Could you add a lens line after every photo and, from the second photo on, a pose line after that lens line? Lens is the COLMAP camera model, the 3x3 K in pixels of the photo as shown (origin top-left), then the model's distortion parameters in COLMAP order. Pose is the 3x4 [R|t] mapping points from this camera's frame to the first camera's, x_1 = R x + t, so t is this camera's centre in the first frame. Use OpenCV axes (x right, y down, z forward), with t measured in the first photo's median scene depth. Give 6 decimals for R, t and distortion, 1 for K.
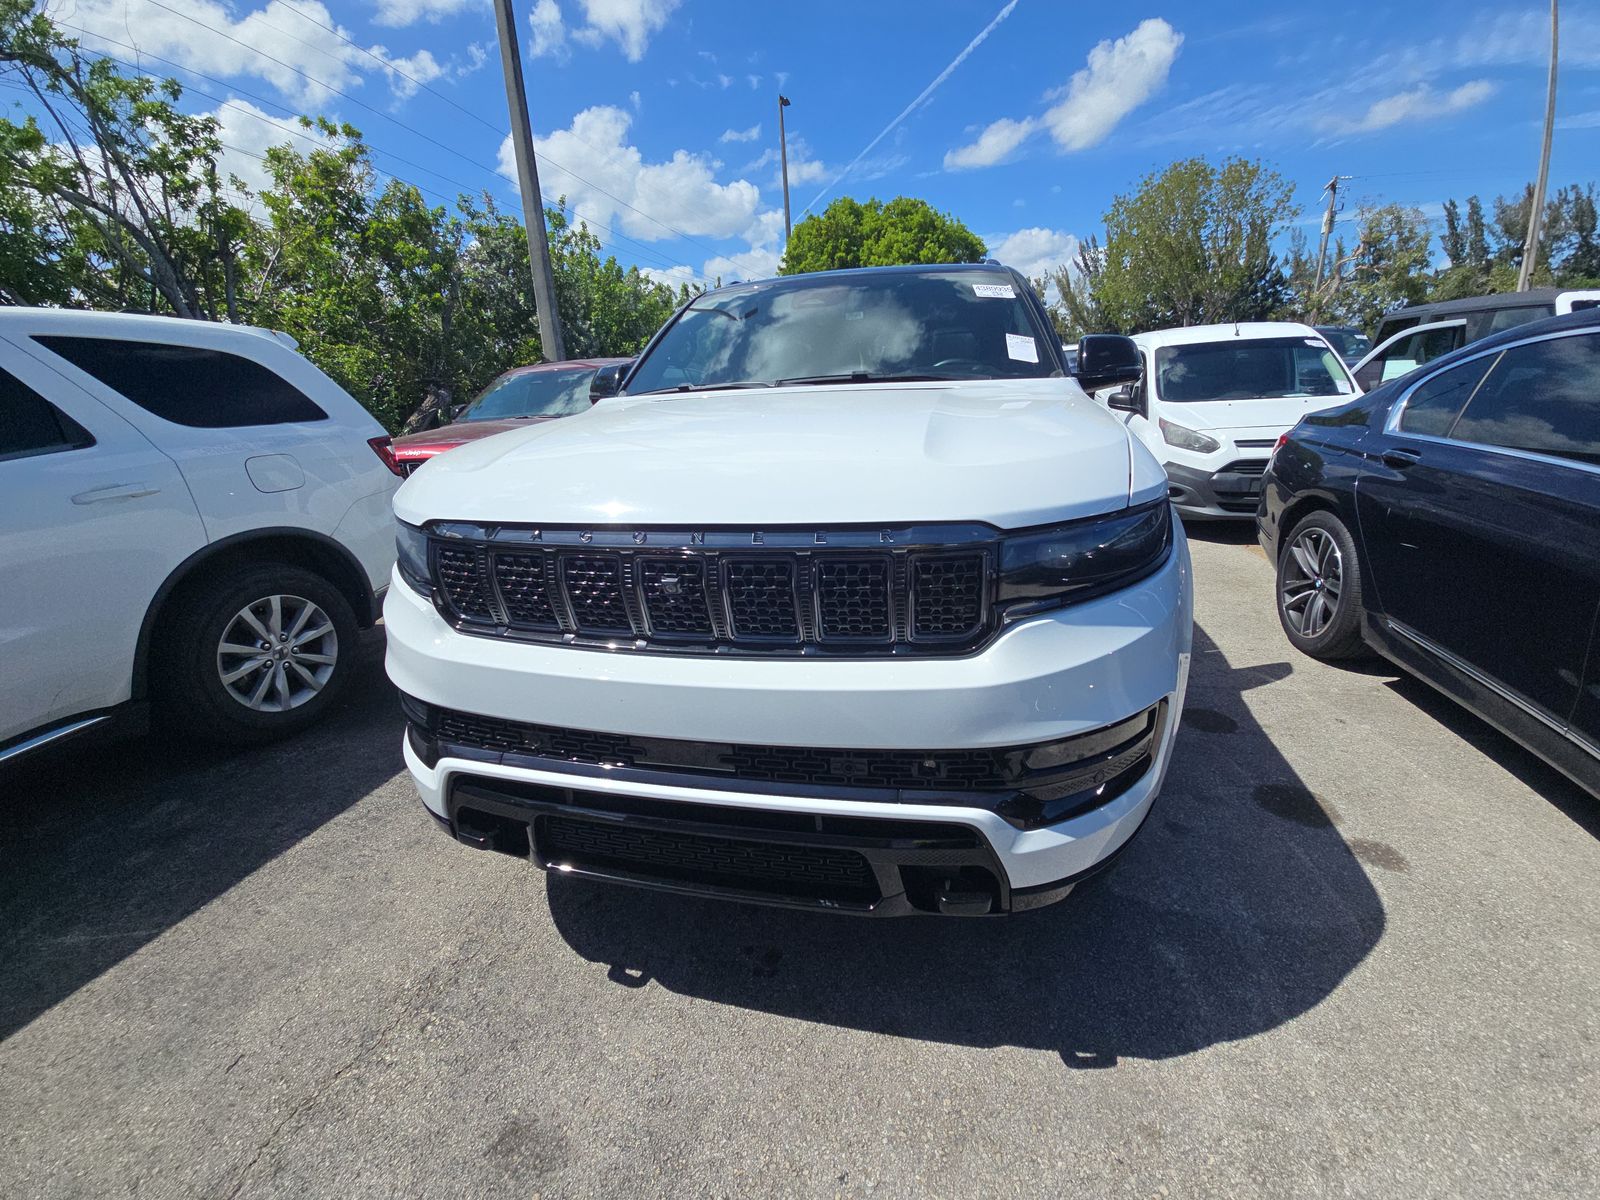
lens RADIAL K [[645.1, 0, 803.2], [0, 645.1, 594.4], [0, 0, 1]] dist [0.000953, 0.000095]
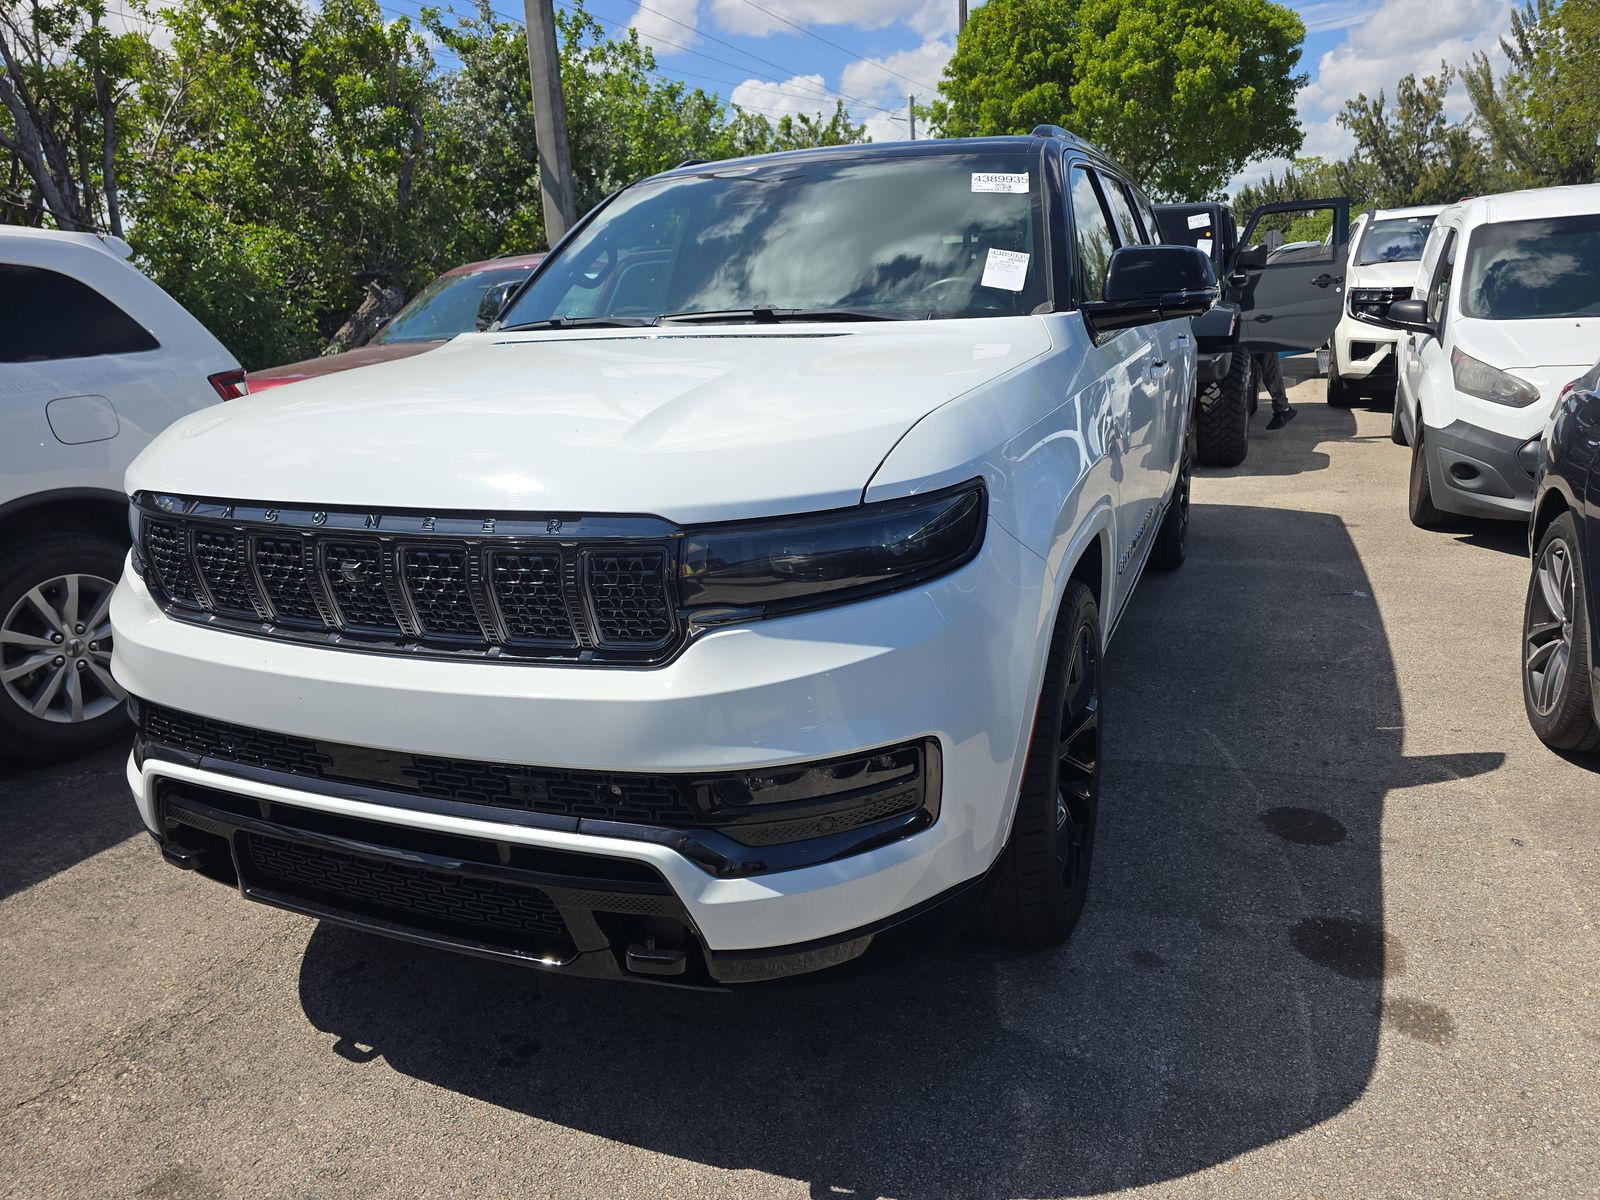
lens RADIAL K [[1084.5, 0, 813.4], [0, 1084.5, 588.6], [0, 0, 1]] dist [0.041398, -0.037200]
pose [[0.985728, 0.044932, -0.162239, 0.370502], [-0.049342, 0.998511, -0.023257, 0.006887], [0.160952, 0.030931, 0.986477, -0.220076]]
